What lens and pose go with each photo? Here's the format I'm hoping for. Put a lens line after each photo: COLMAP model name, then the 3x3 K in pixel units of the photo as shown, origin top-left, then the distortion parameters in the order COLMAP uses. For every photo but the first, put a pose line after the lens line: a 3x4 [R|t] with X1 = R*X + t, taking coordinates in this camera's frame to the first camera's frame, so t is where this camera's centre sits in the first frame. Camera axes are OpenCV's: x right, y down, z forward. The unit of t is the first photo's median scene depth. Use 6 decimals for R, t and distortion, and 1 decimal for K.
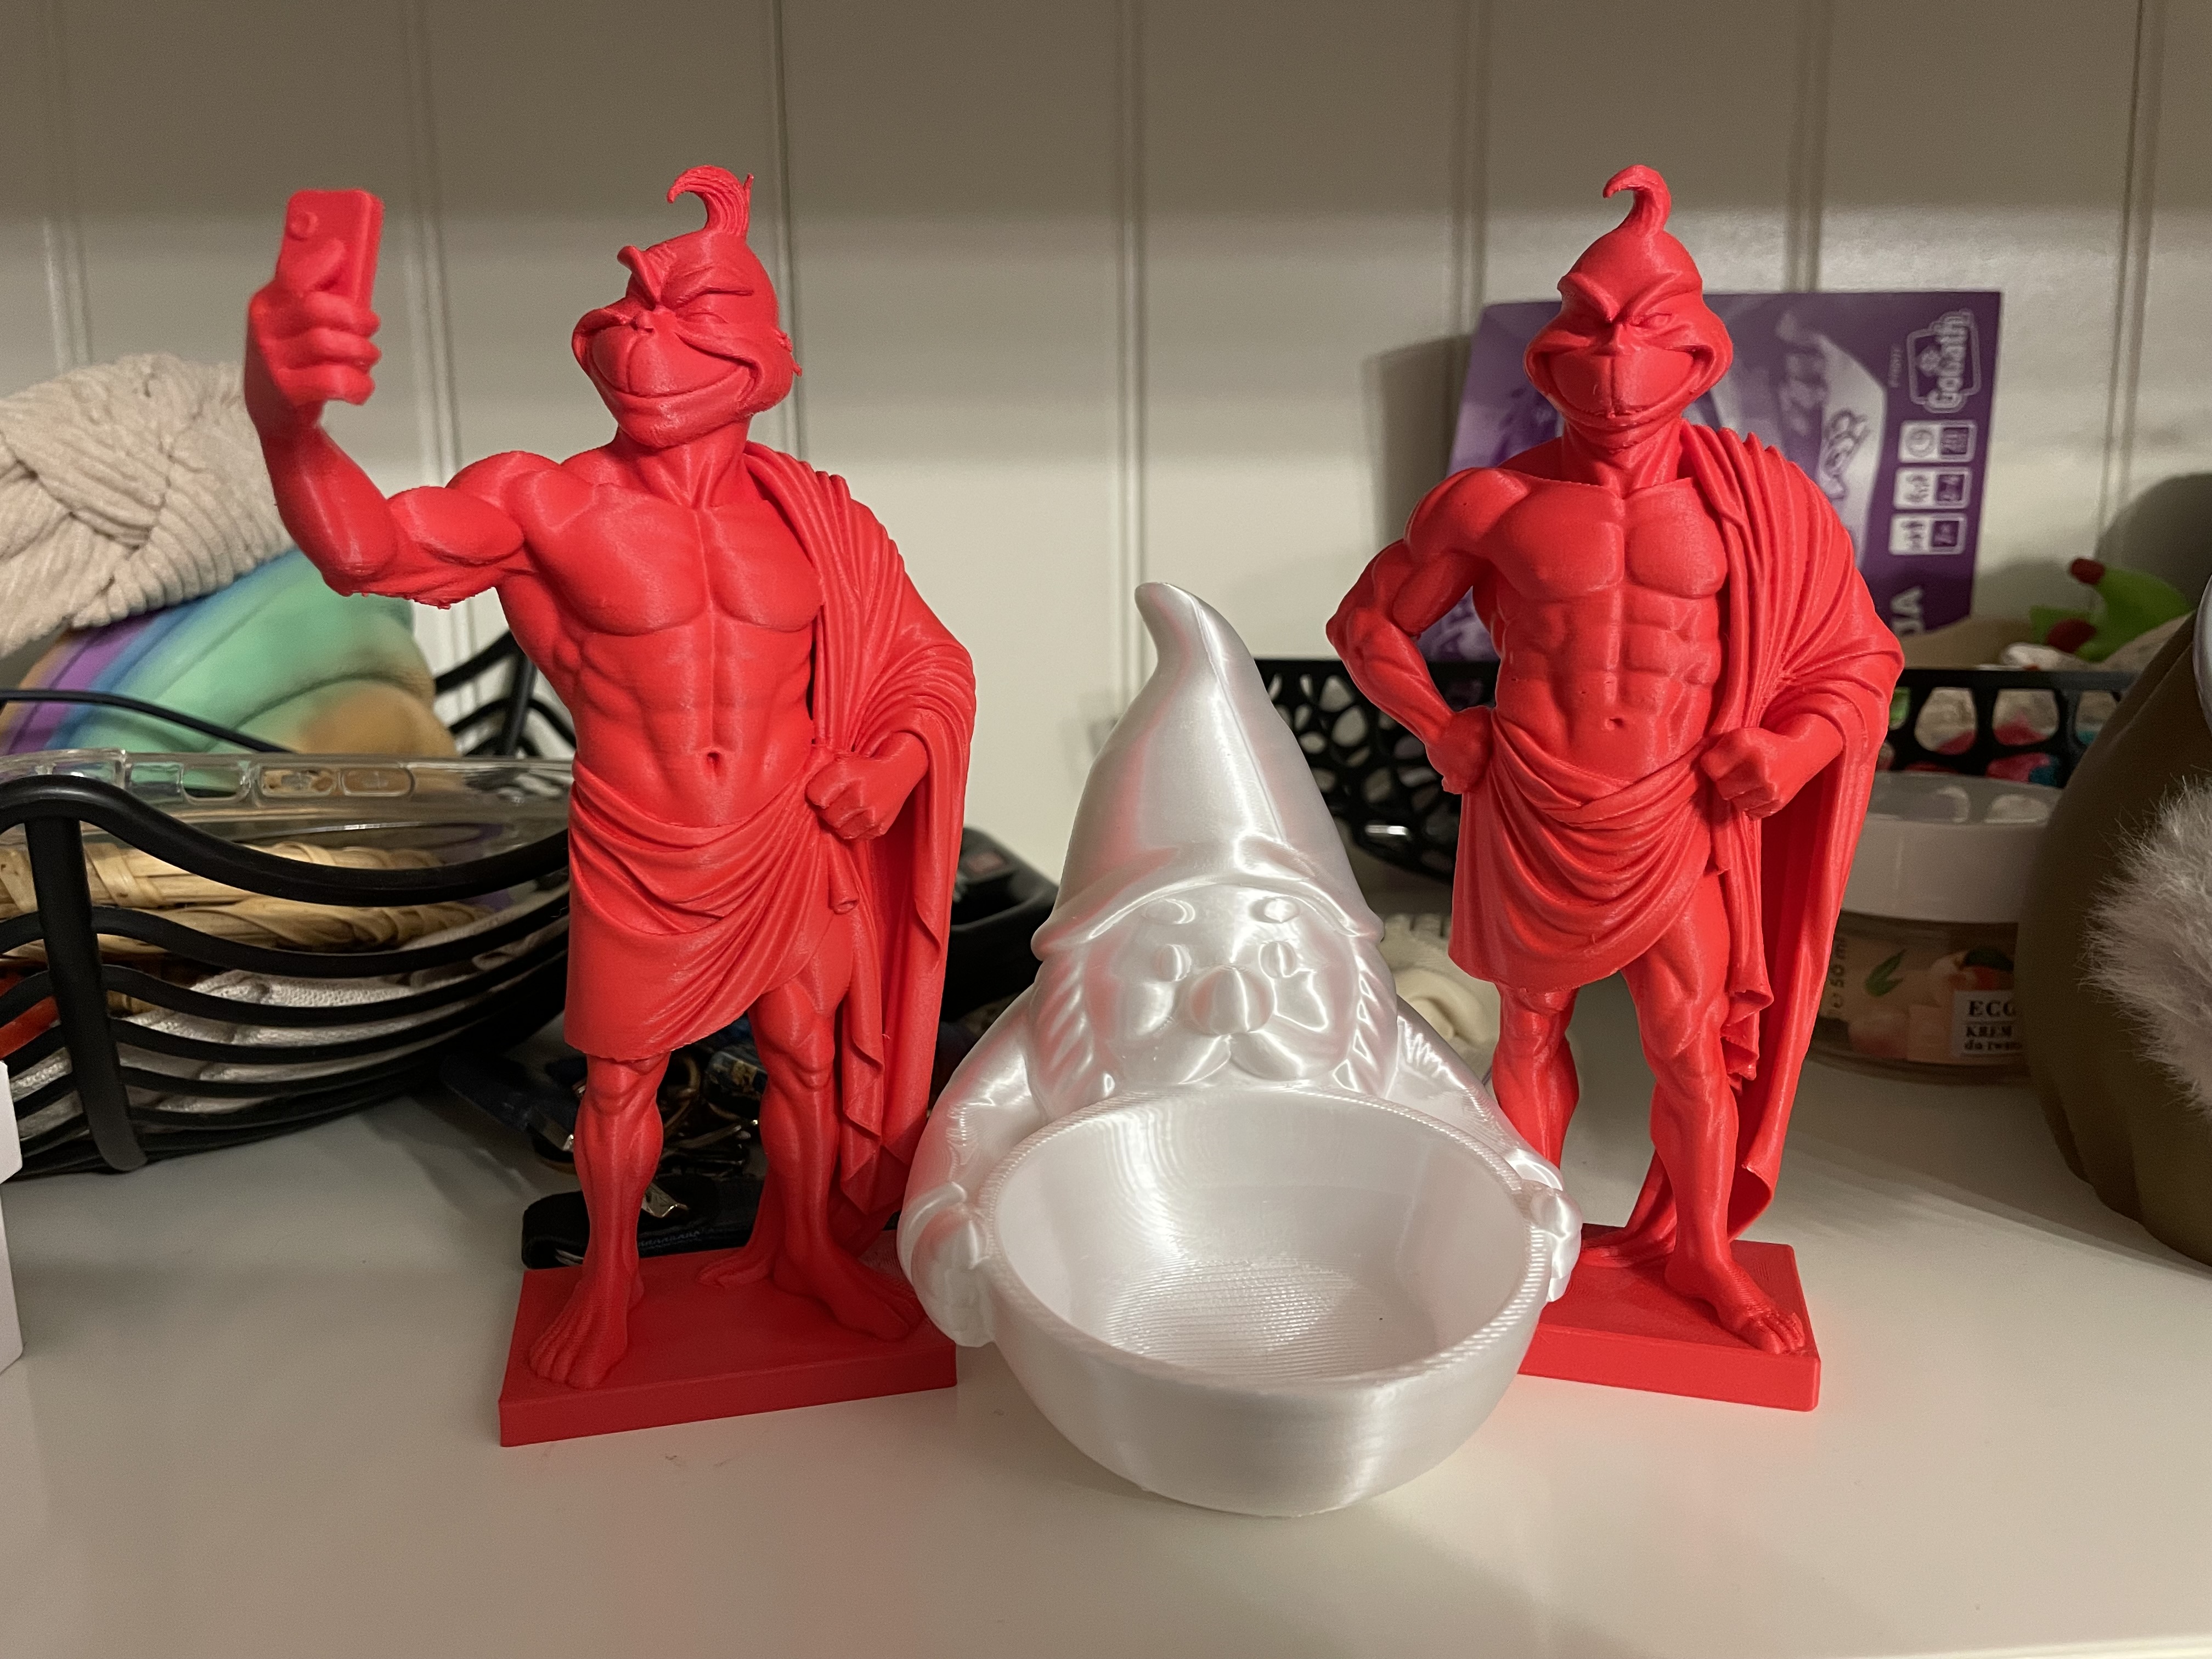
lens RADIAL K [[1781.2, 0, 1096.1], [0, 1781.2, 815.6], [0, 0, 1]] dist [0.028512, -0.092537]
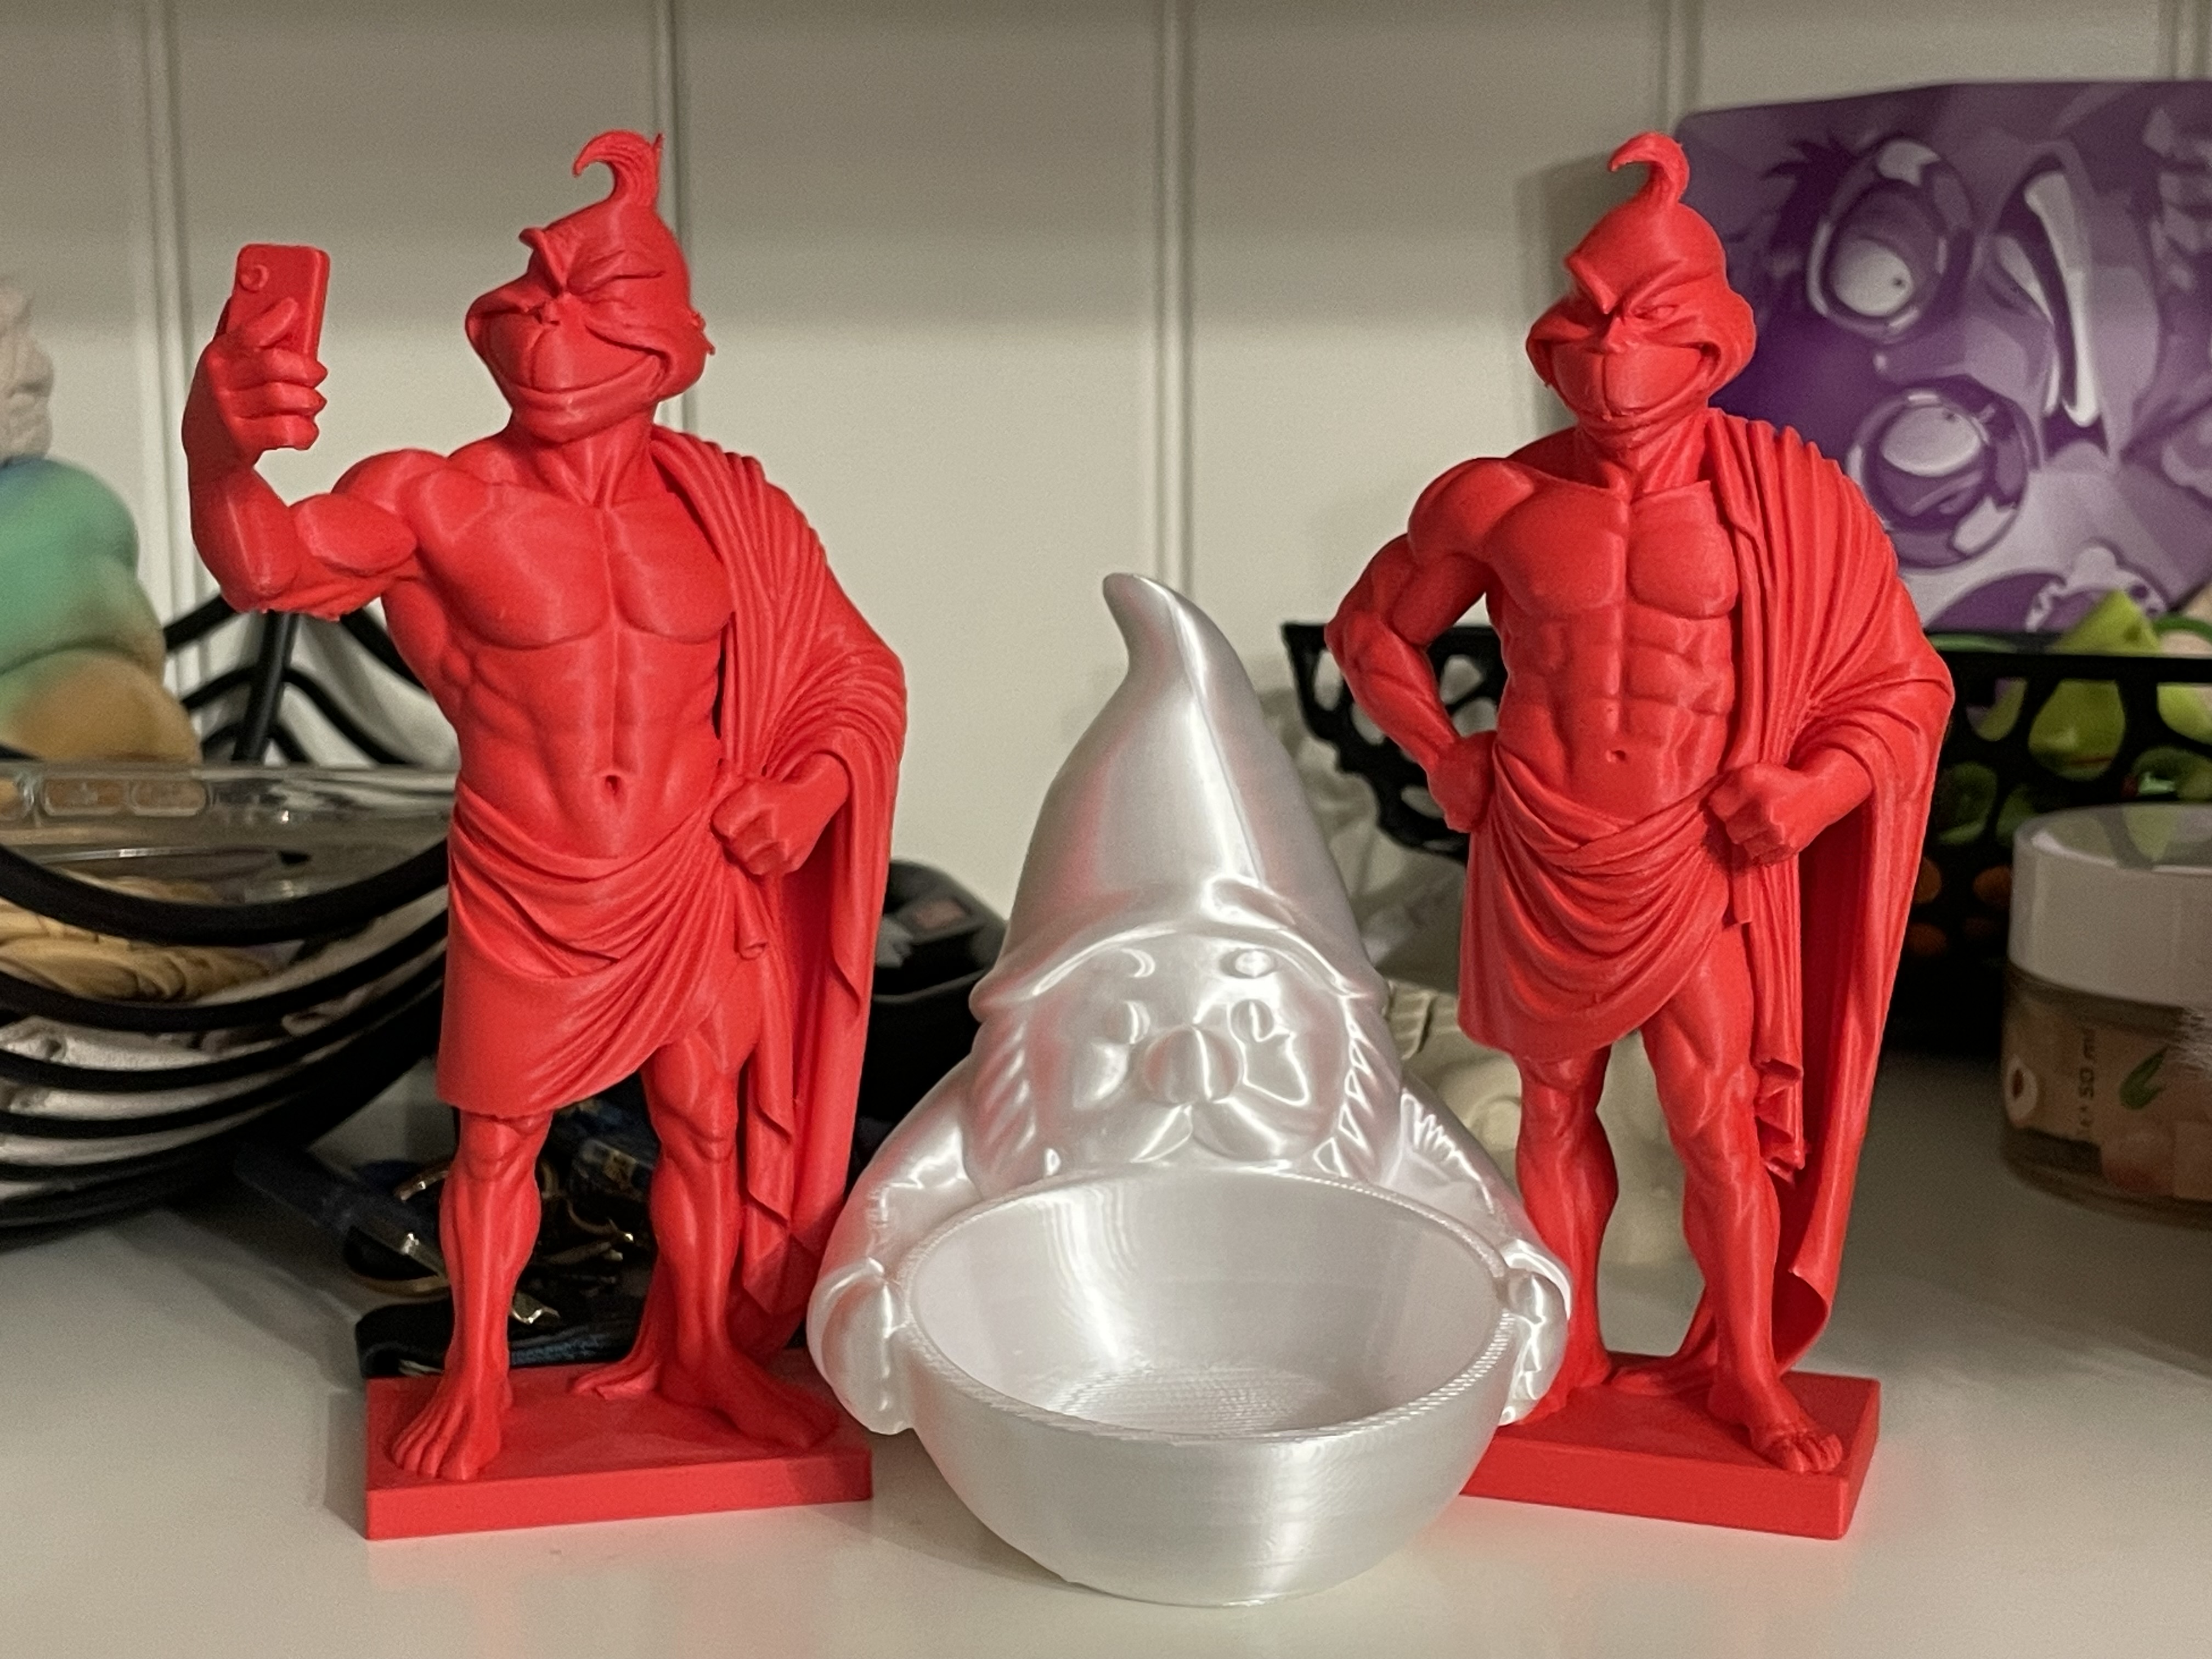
lens RADIAL K [[3396.6, 0, 1111.0], [0, 3396.6, 835.9], [0, 0, 1]] dist [0.009695, 0.000000]
pose [[0.999557, 0.013721, -0.026402, 0.078769], [-0.013820, 0.999898, -0.003562, -0.002220], [0.026351, 0.003925, 0.999645, -0.668390]]
